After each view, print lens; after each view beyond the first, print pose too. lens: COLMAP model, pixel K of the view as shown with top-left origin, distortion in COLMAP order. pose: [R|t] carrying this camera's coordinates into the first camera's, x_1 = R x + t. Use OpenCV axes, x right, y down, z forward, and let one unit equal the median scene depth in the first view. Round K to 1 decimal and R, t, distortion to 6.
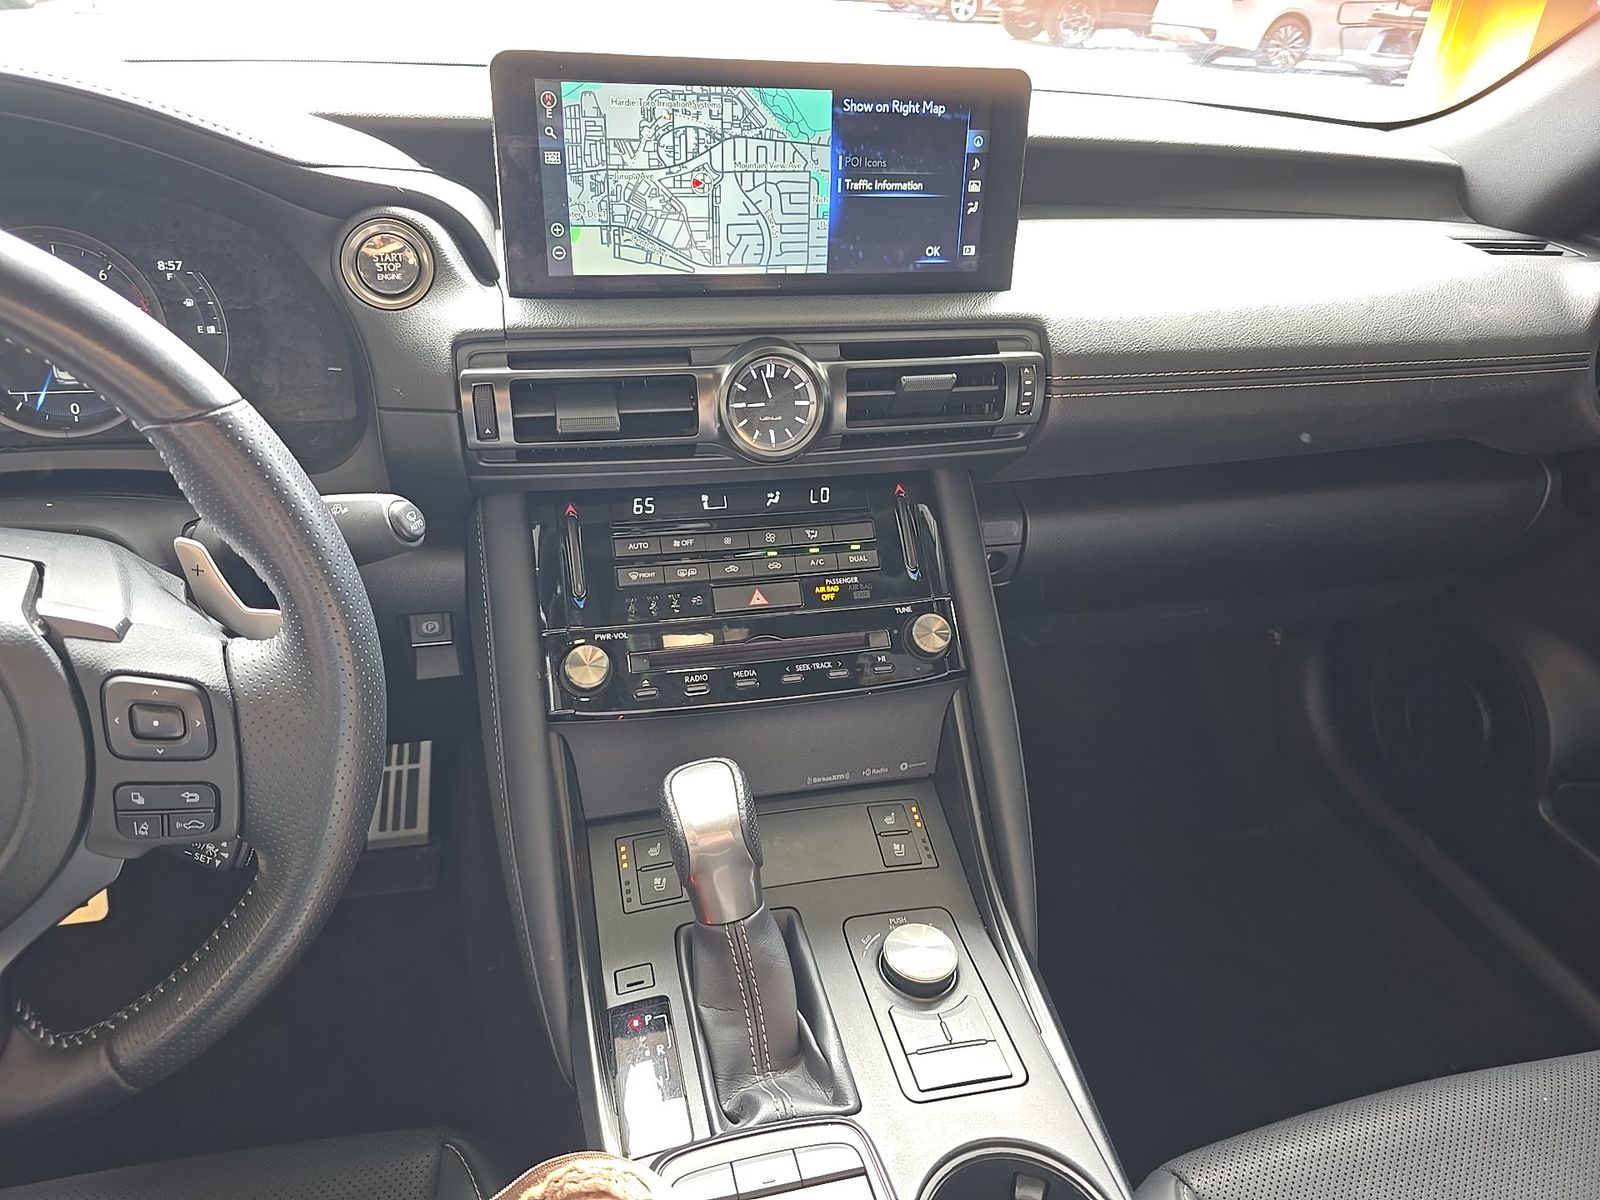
lens RADIAL K [[1065.2, 0, 800.0], [0, 1065.2, 600.0], [0, 0, 1]] dist [0.046793, -0.039623]
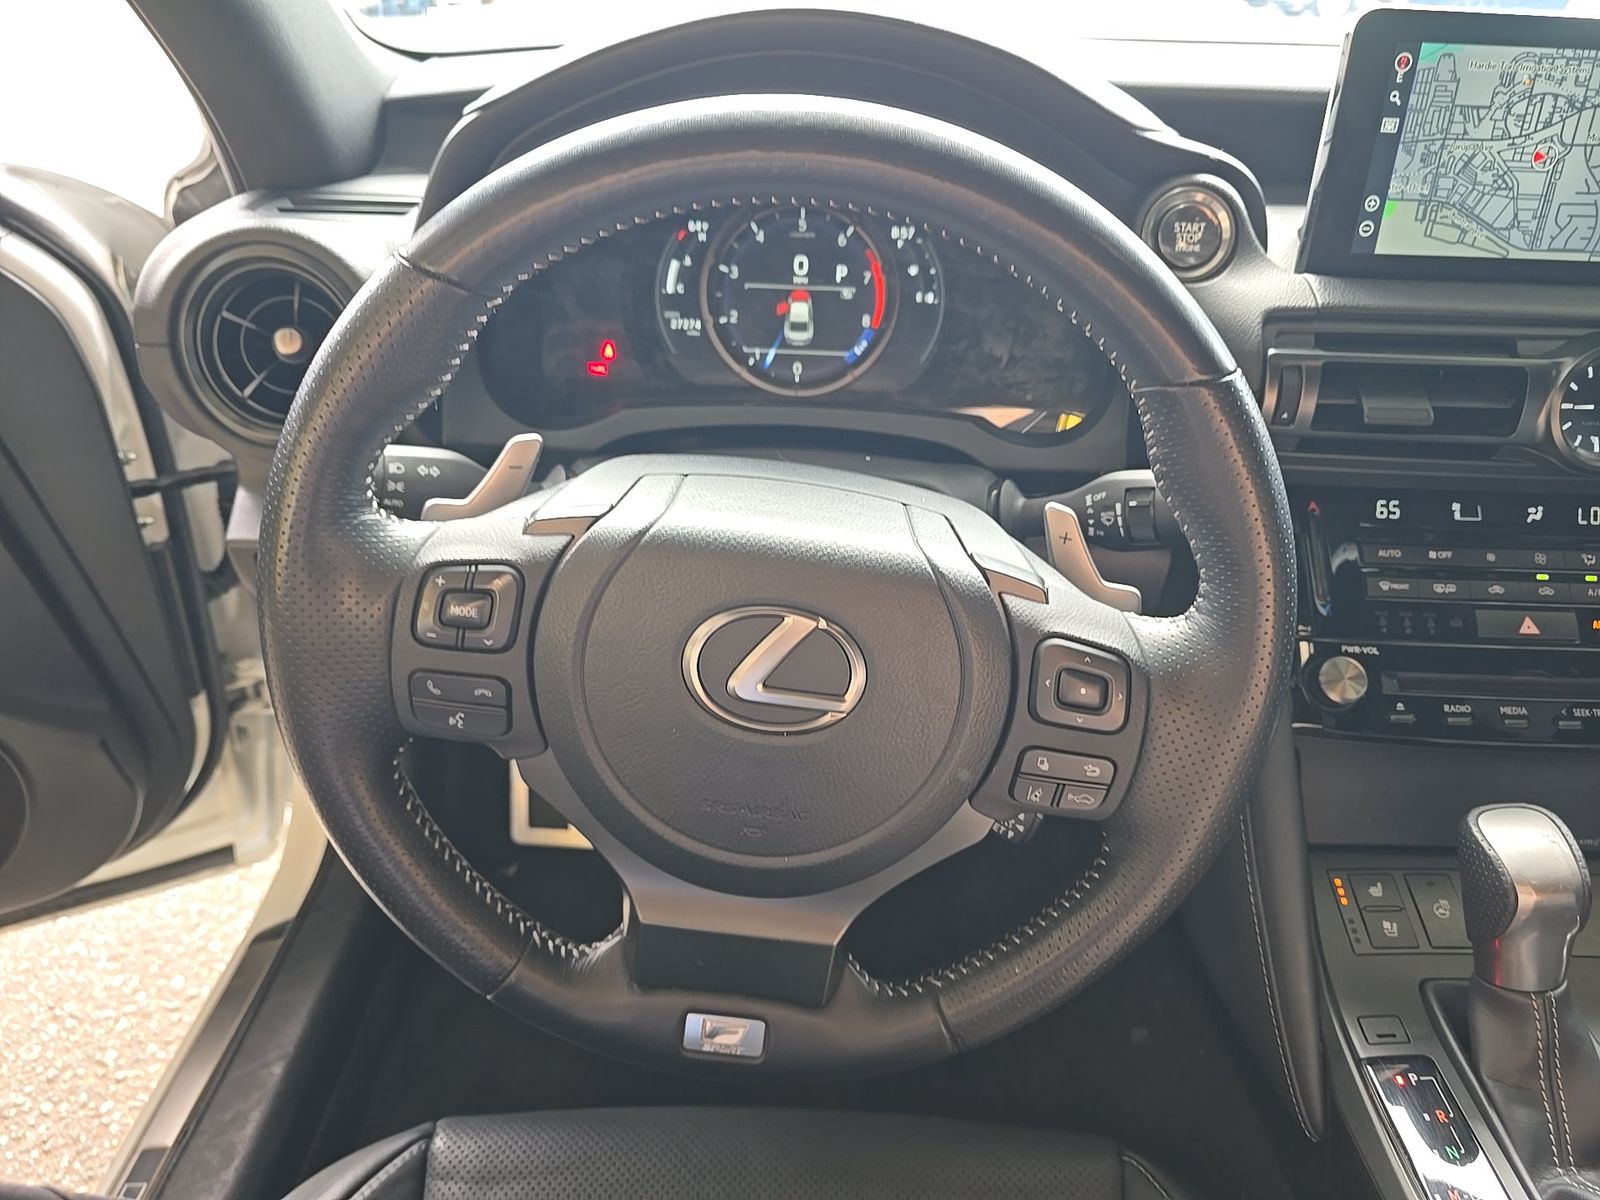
lens RADIAL K [[1070.8, 0, 800.7], [0, 1070.8, 592.4], [0, 0, 1]] dist [0.038903, -0.037701]
pose [[0.970927, 0.108052, -0.213603, -0.465256], [-0.110084, 0.993919, 0.002394, 0.037429], [0.212563, 0.021190, 0.976918, -0.001539]]
